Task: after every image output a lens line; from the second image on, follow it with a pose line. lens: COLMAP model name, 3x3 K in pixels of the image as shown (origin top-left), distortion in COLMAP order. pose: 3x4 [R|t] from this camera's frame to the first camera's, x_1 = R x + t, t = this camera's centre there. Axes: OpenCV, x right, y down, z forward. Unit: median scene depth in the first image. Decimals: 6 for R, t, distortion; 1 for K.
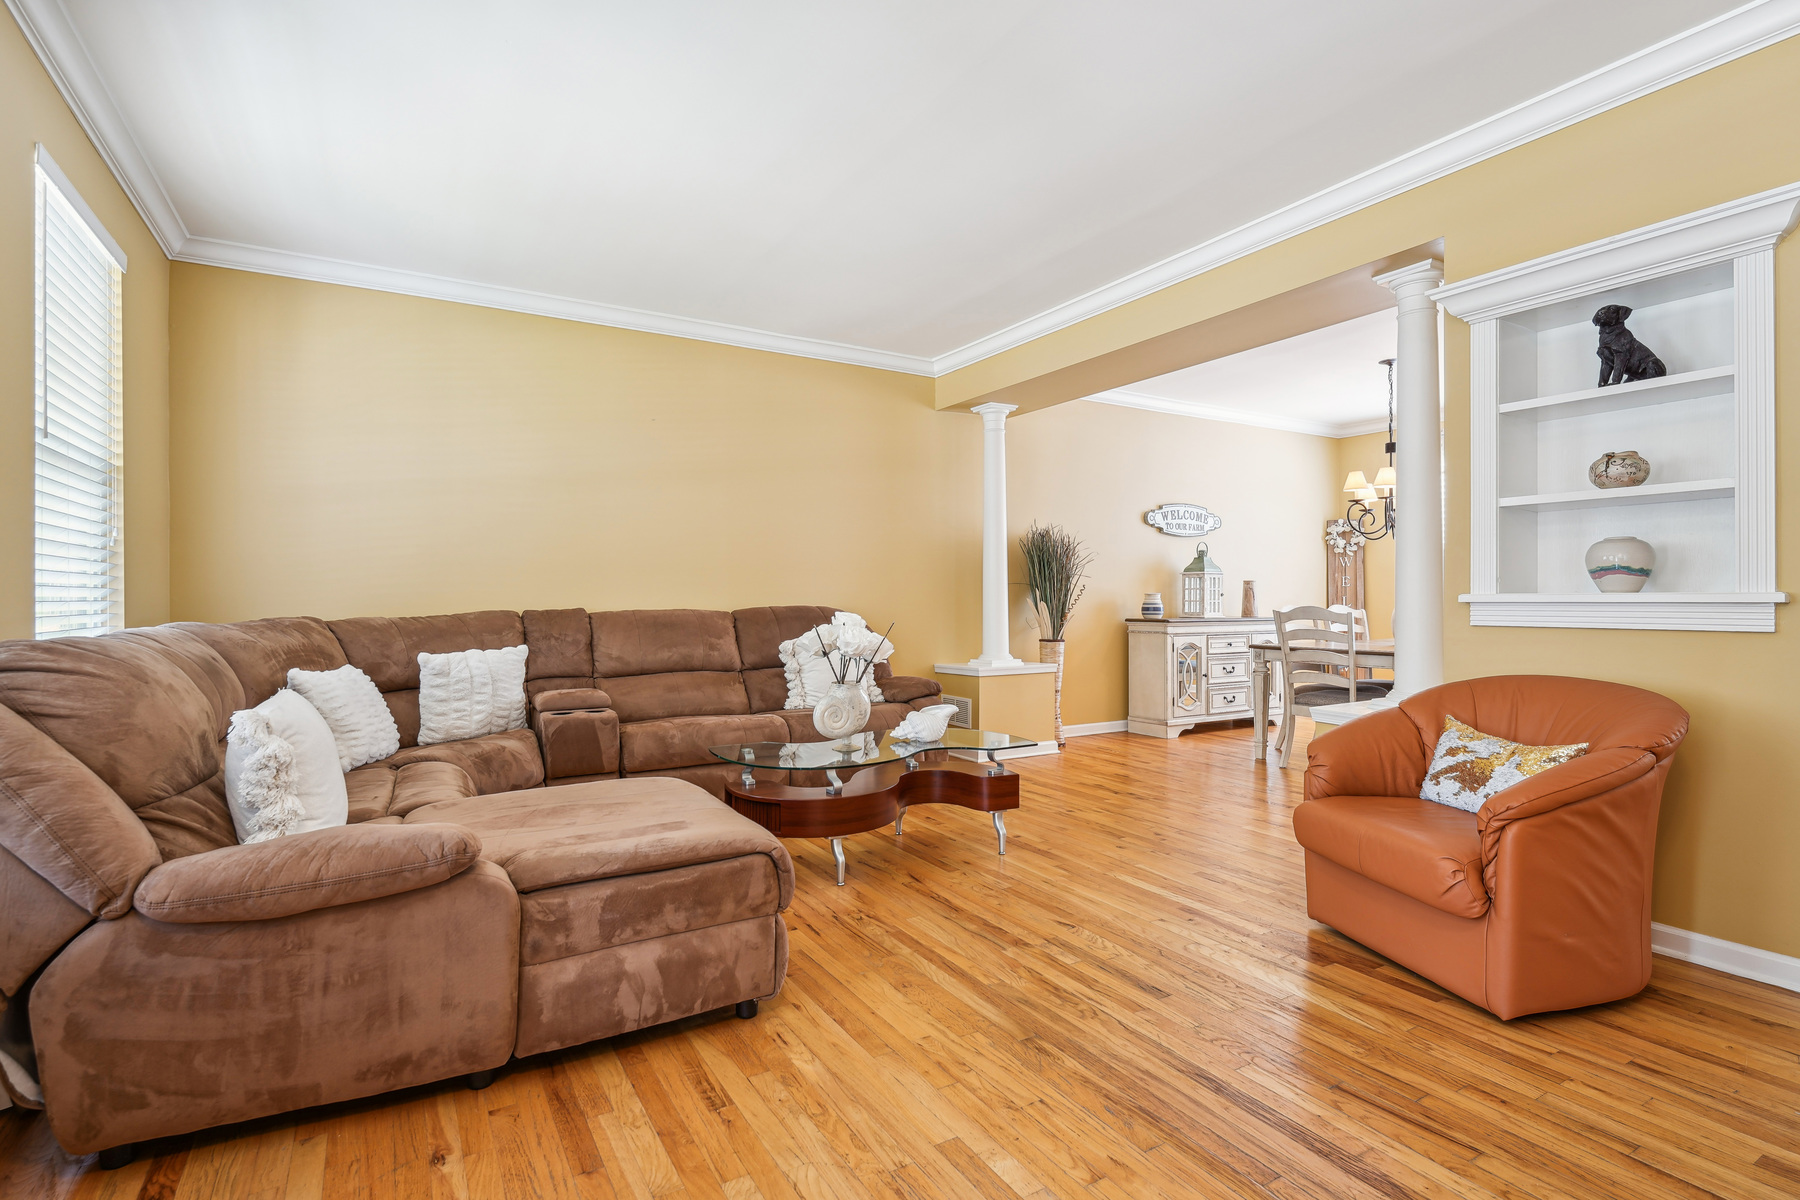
lens RADIAL K [[854.2, 0, 900.0], [0, 854.2, 600.0], [0, 0, 1]] dist [0.000423, 0.000199]
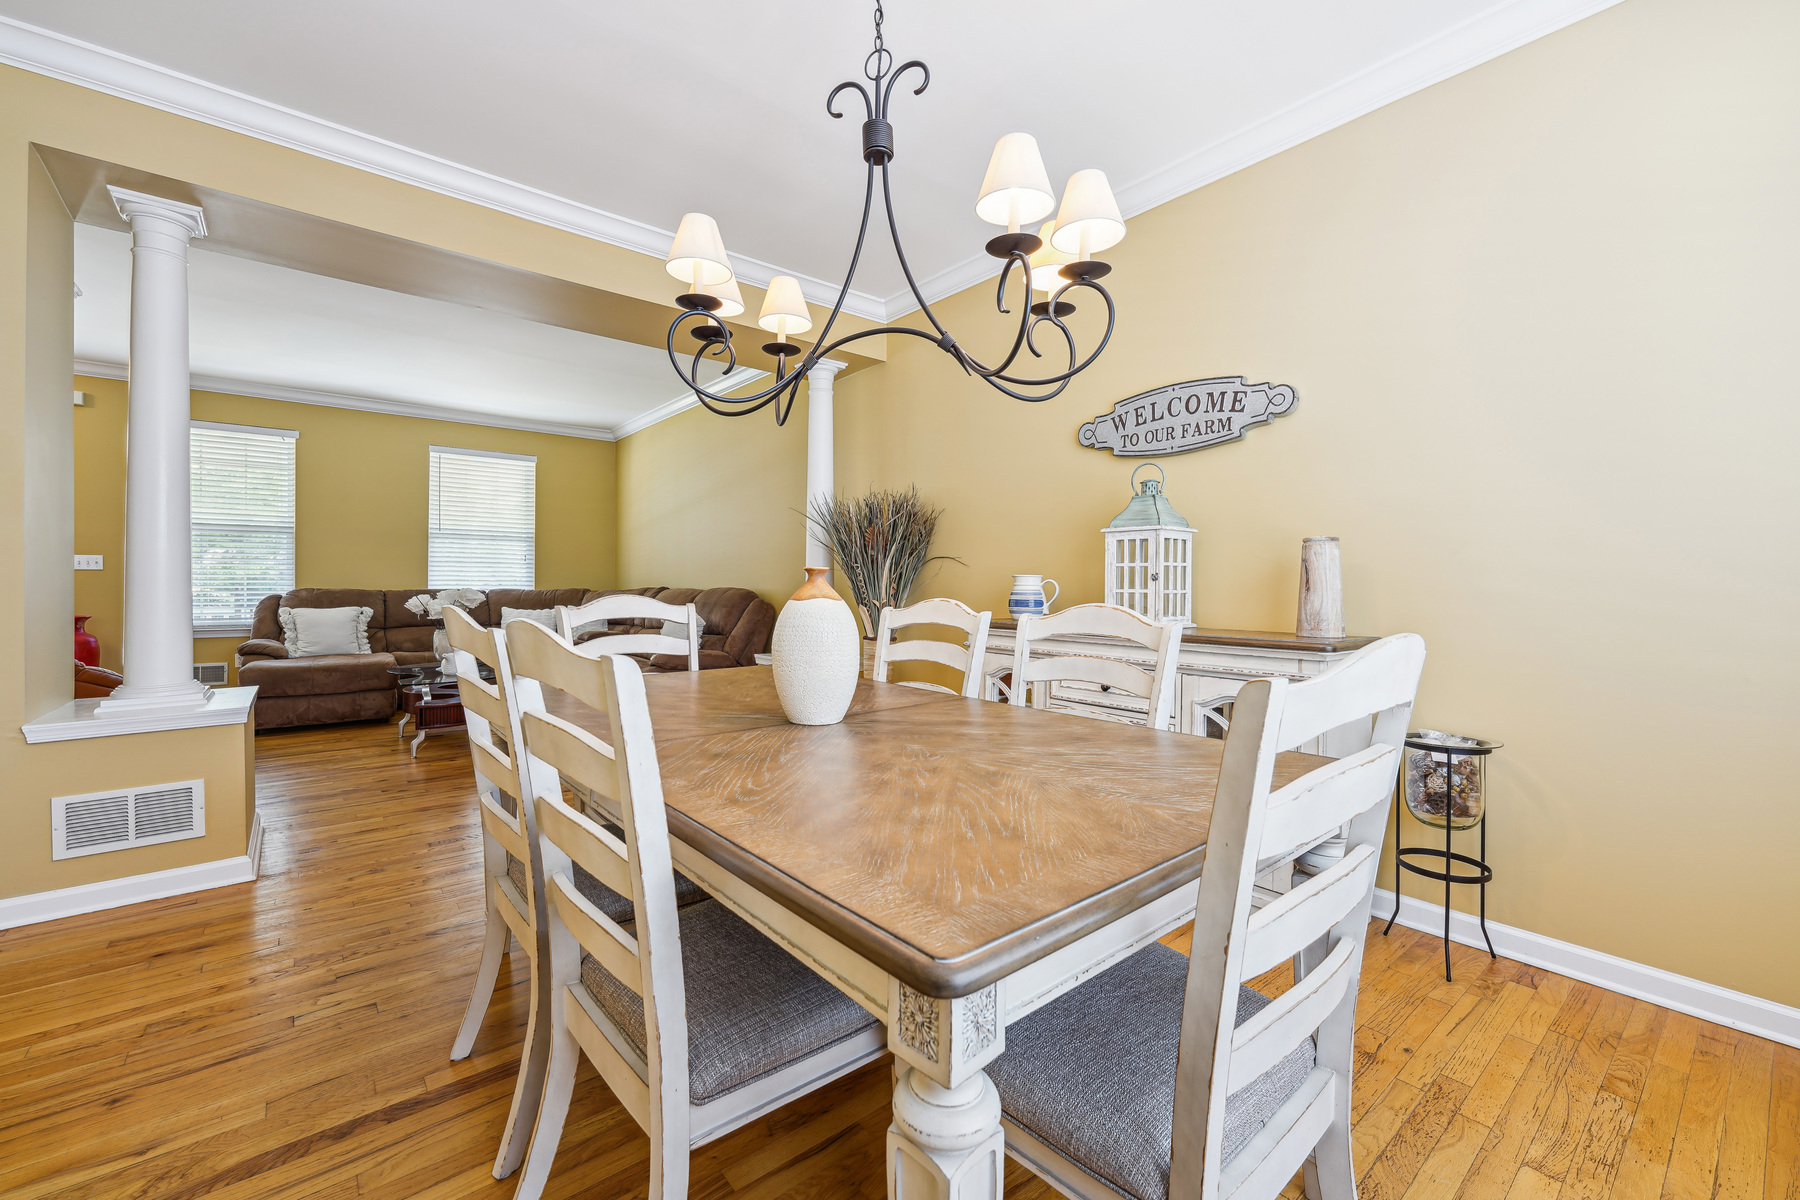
lens RADIAL K [[726.5, 0, 900.0], [0, 726.5, 600.0], [0, 0, 1]] dist [-0.000537, 0.000013]
pose [[0.155608, 0.025664, -0.987485, 0.732507], [-0.009013, 0.999658, 0.024560, -0.002364], [0.987778, 0.005079, 0.155786, 0.816811]]
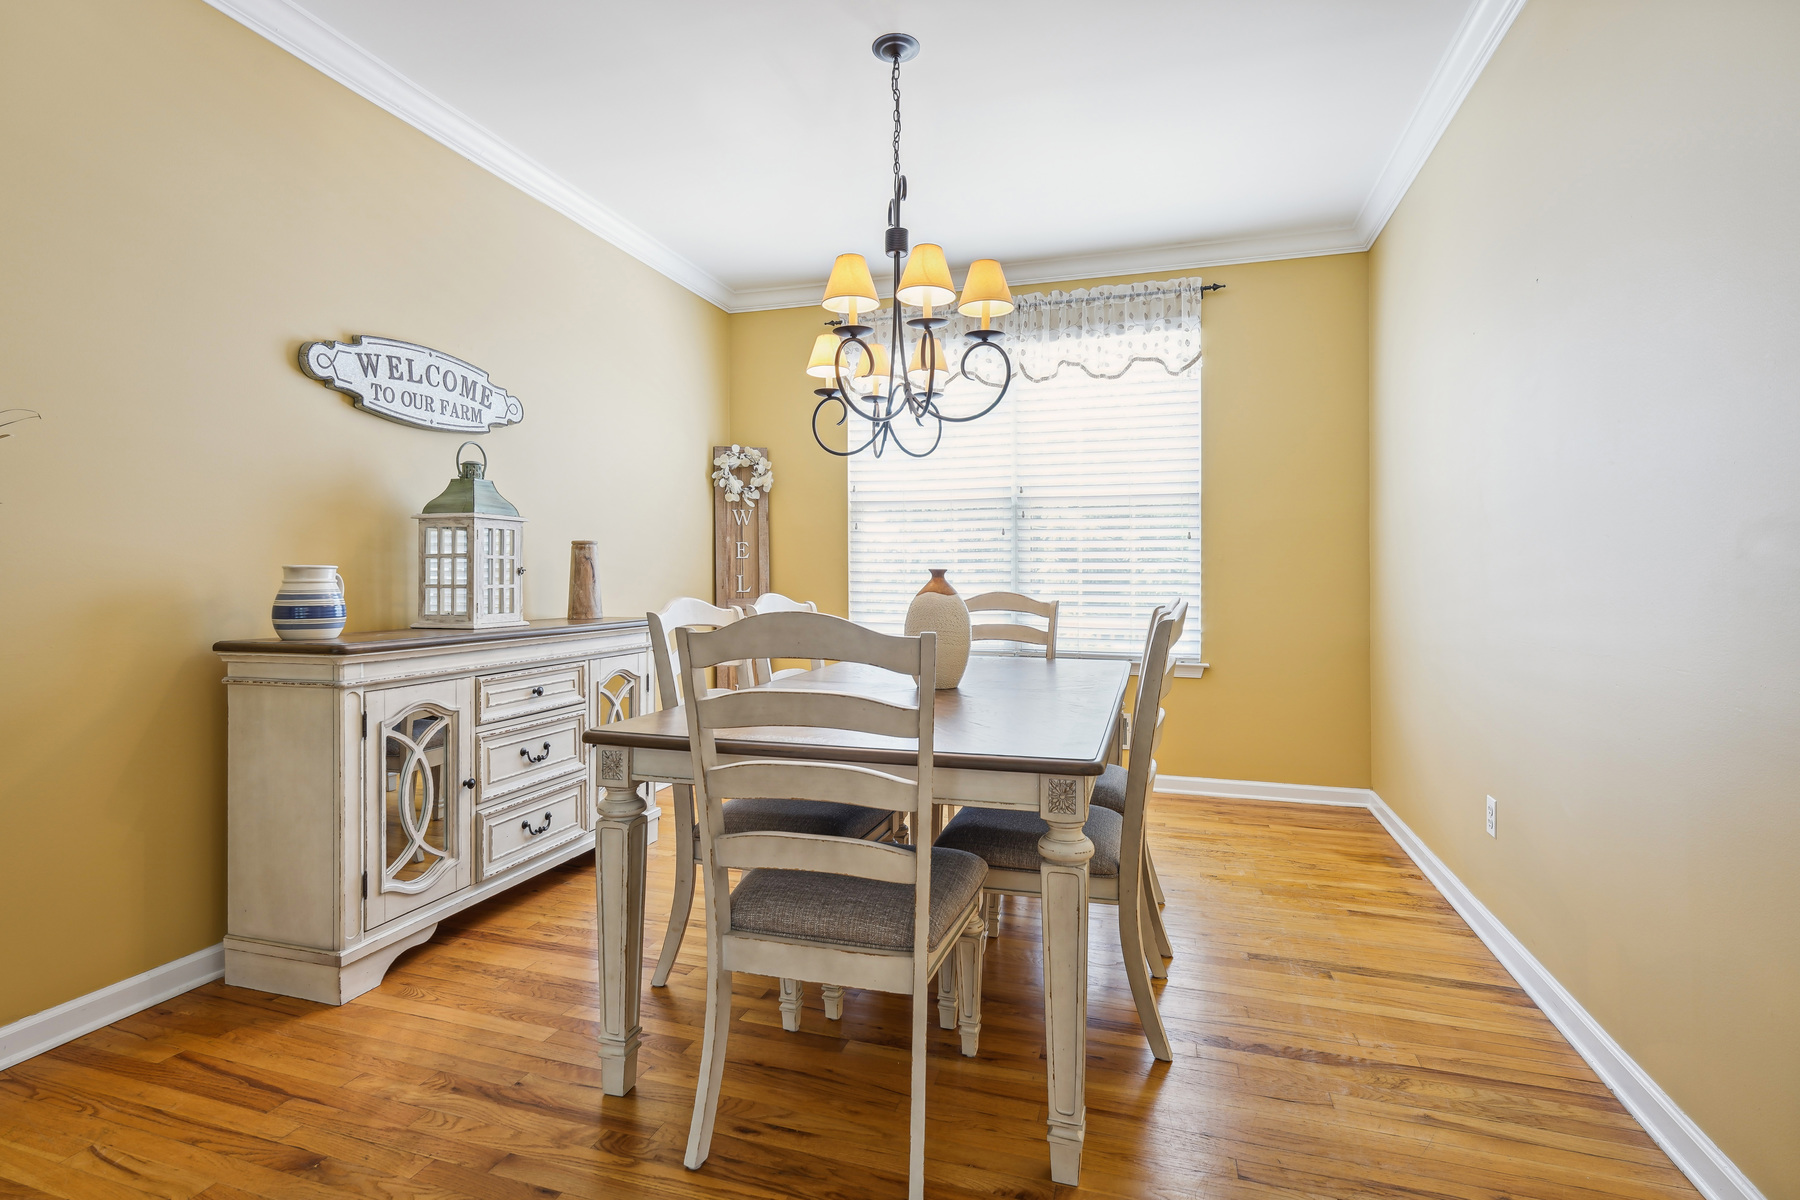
lens RADIAL K [[875.3, 0, 899.7], [0, 875.3, 562.9], [0, 0, 1]] dist [0.001163, 0.000333]
pose [[0.739847, 0.009614, 0.672706, 0.226611], [0.003575, 0.999828, -0.018221, -0.001644], [-0.672765, 0.015886, 0.739686, 0.559292]]
